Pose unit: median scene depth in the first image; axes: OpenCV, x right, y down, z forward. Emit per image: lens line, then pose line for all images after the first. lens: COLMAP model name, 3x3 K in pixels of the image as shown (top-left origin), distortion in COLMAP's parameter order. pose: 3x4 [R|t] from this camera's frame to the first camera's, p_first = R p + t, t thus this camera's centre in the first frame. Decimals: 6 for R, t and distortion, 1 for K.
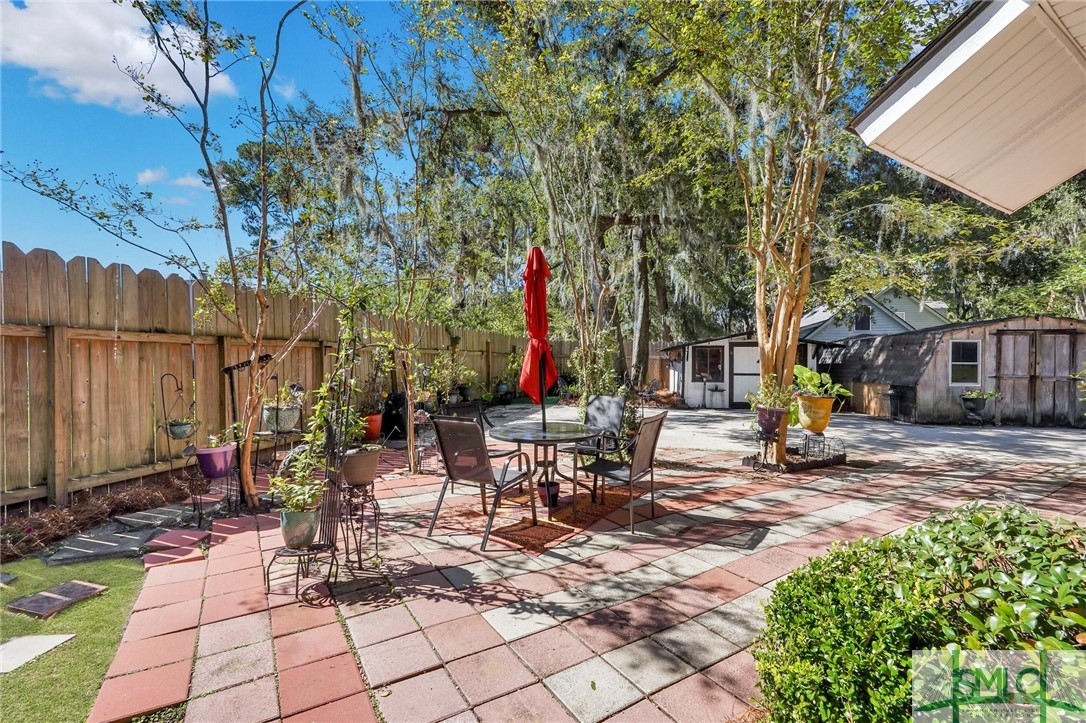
lens RADIAL K [[483.9, 0, 542.5], [0, 483.9, 356.2], [0, 0, 1]] dist [-0.000692, -0.000272]
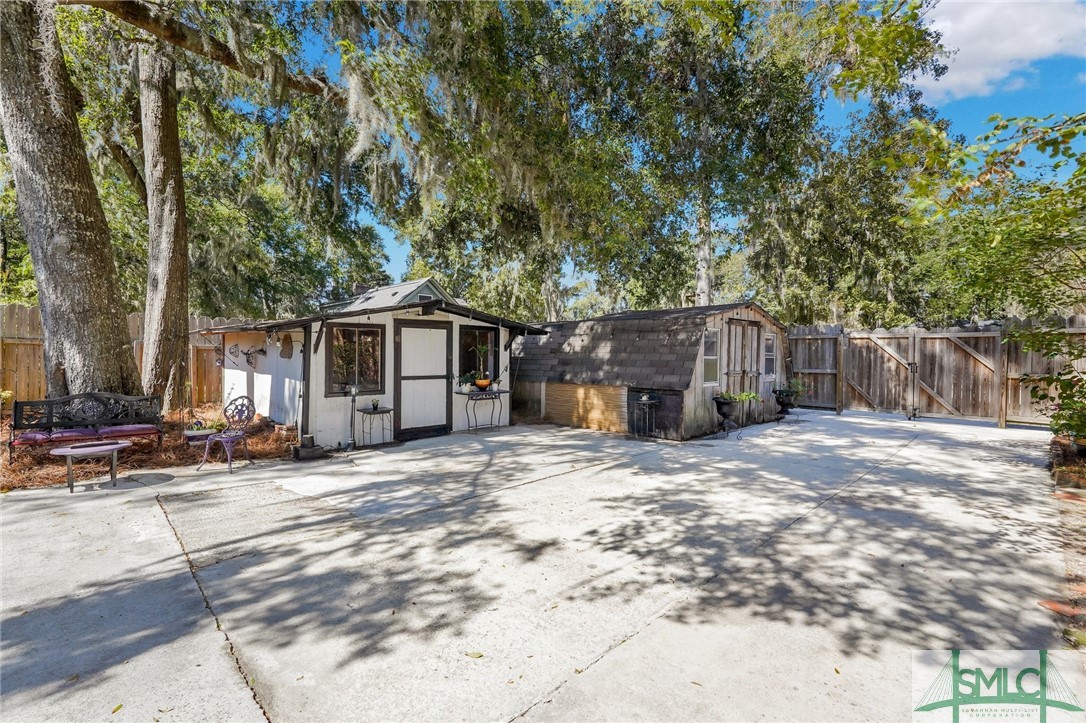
lens RADIAL K [[483.9, 0, 542.5], [0, 483.9, 356.2], [0, 0, 1]] dist [-0.000692, -0.000272]
pose [[0.581158, -0.006103, 0.813768, 0.046368], [-0.011604, 0.999808, 0.015786, 0.002333], [-0.813708, -0.018617, 0.580976, 0.562169]]
